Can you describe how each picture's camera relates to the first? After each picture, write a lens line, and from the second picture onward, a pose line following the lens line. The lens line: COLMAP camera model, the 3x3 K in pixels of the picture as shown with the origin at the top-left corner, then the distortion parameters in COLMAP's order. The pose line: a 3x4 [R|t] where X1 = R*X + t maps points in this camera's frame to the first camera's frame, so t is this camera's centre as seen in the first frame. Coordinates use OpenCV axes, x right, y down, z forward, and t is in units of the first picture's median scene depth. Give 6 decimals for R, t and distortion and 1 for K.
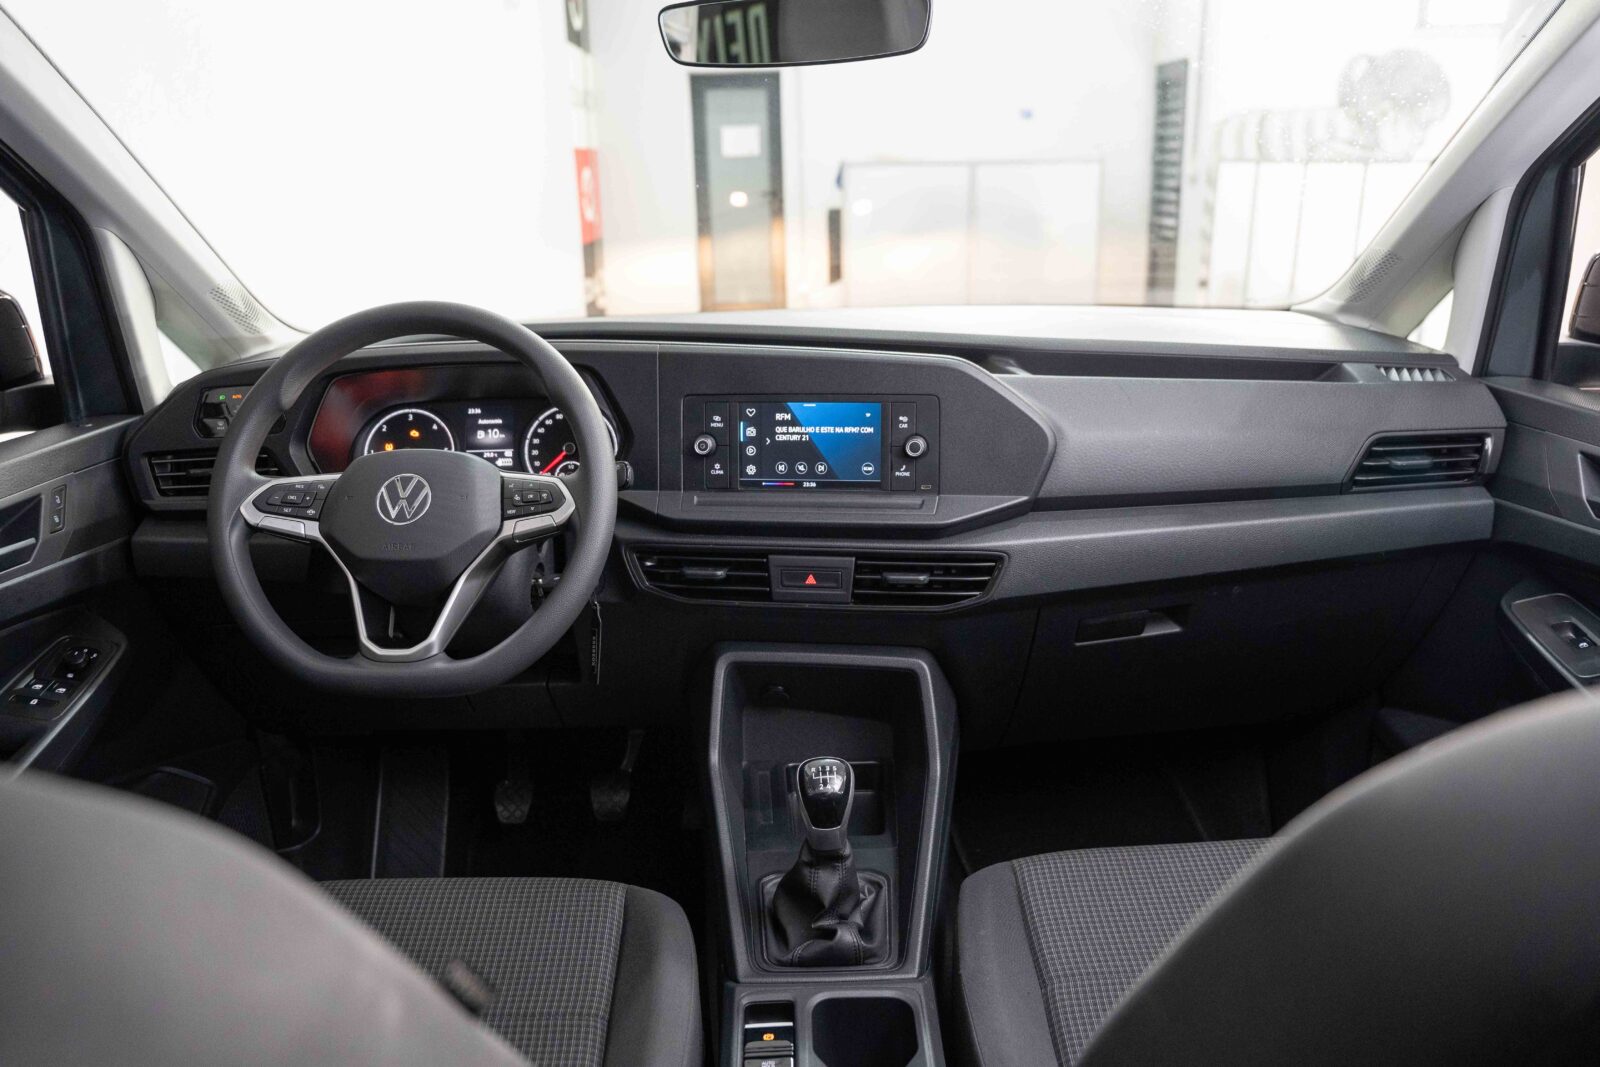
lens RADIAL K [[1129.3, 0, 800.0], [0, 1129.3, 533.5], [0, 0, 1]] dist [-0.138188, 0.095381]
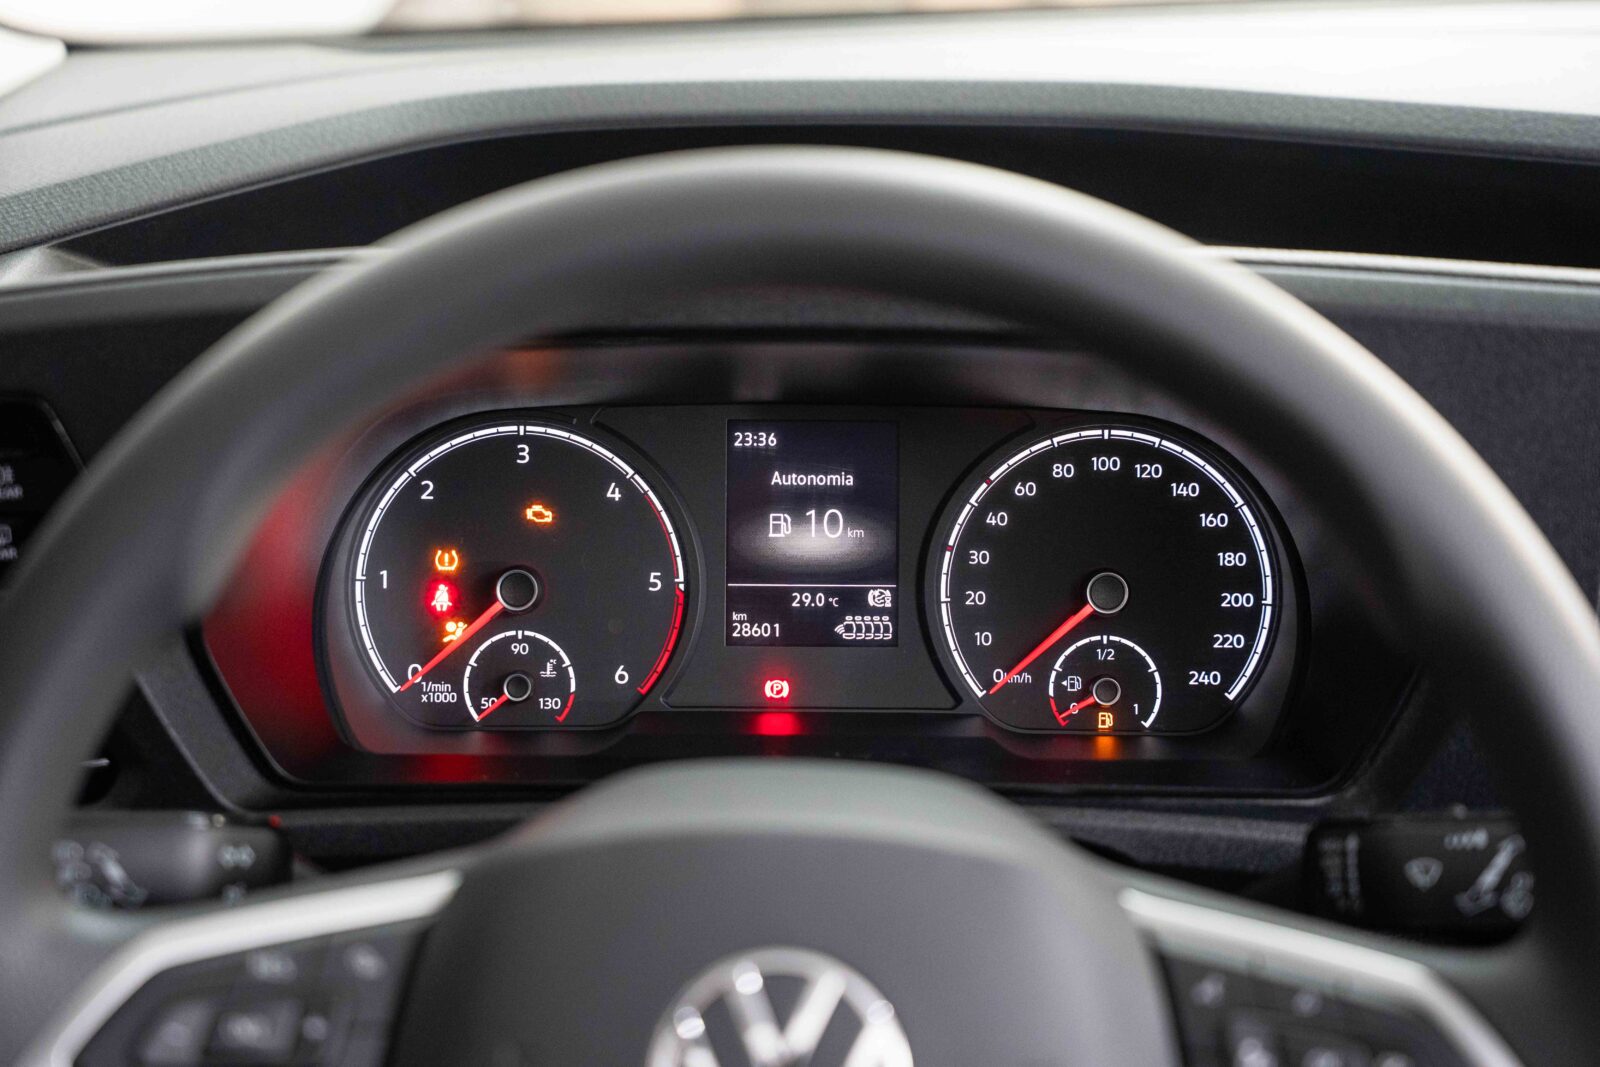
lens RADIAL K [[2324.8, 0, 800.0], [0, 2324.8, 533.5], [0, 0, 1]] dist [0.186275, -0.026988]
pose [[0.999354, 0.029008, -0.021236, -0.304266], [-0.026483, 0.993488, 0.110816, -0.172482], [0.024312, -0.110182, 0.993614, 0.470754]]
